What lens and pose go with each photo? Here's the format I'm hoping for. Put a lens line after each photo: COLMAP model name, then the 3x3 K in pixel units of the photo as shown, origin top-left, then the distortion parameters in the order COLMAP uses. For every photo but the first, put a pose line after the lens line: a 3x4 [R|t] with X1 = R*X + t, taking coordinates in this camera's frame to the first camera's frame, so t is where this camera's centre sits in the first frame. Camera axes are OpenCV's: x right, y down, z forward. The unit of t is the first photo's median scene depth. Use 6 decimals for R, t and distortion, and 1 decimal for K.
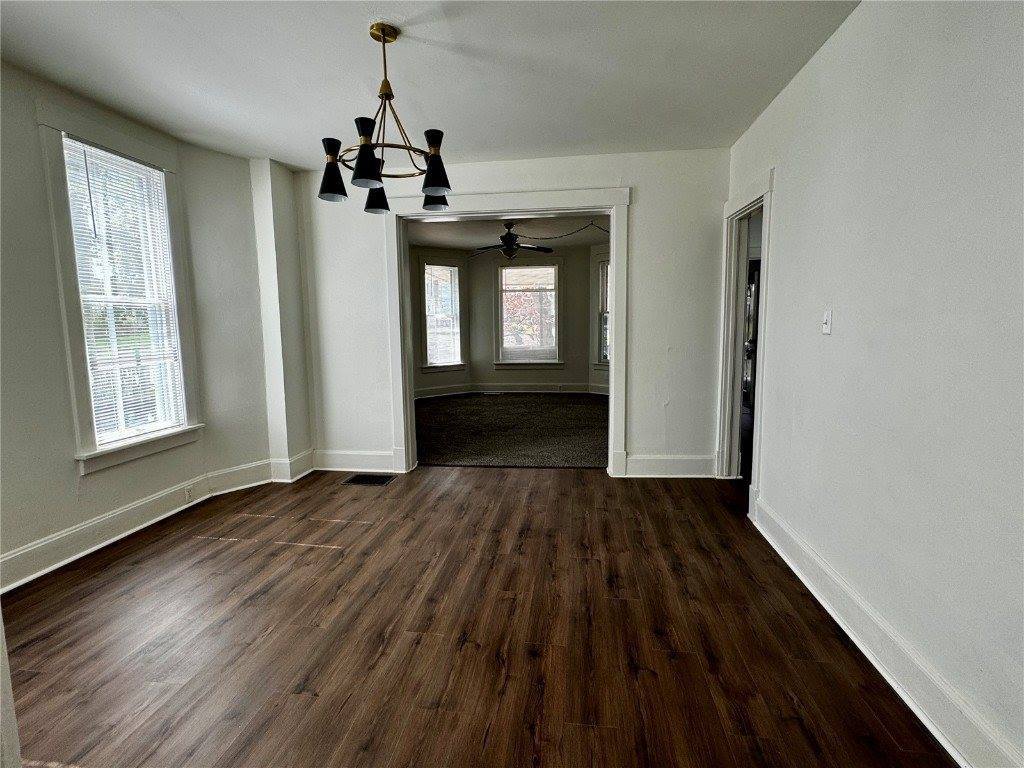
lens RADIAL K [[500.5, 0, 514.1], [0, 500.5, 382.4], [0, 0, 1]] dist [-0.002209, -0.000115]
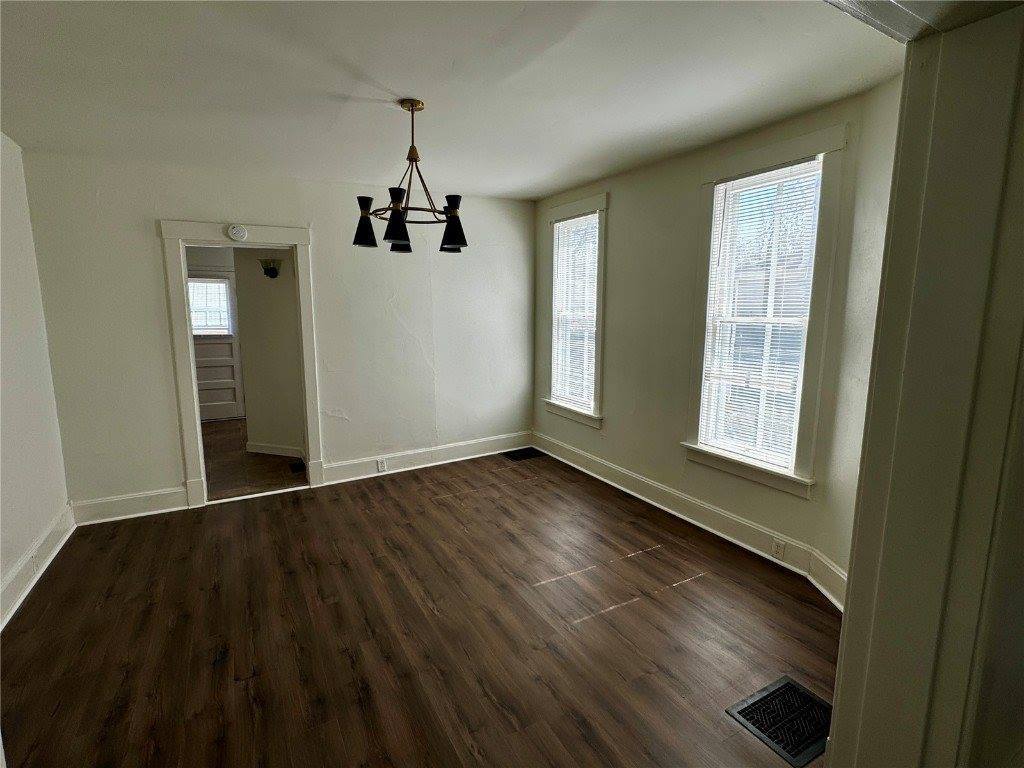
lens RADIAL K [[500.5, 0, 516.0], [0, 500.5, 383.8], [0, 0, 1]] dist [-0.002209, -0.000115]
pose [[-0.801965, 0.098455, -0.589202, 0.214827], [-0.060856, 0.967728, 0.244538, -0.274669], [0.594263, 0.231968, -0.770092, 1.598667]]
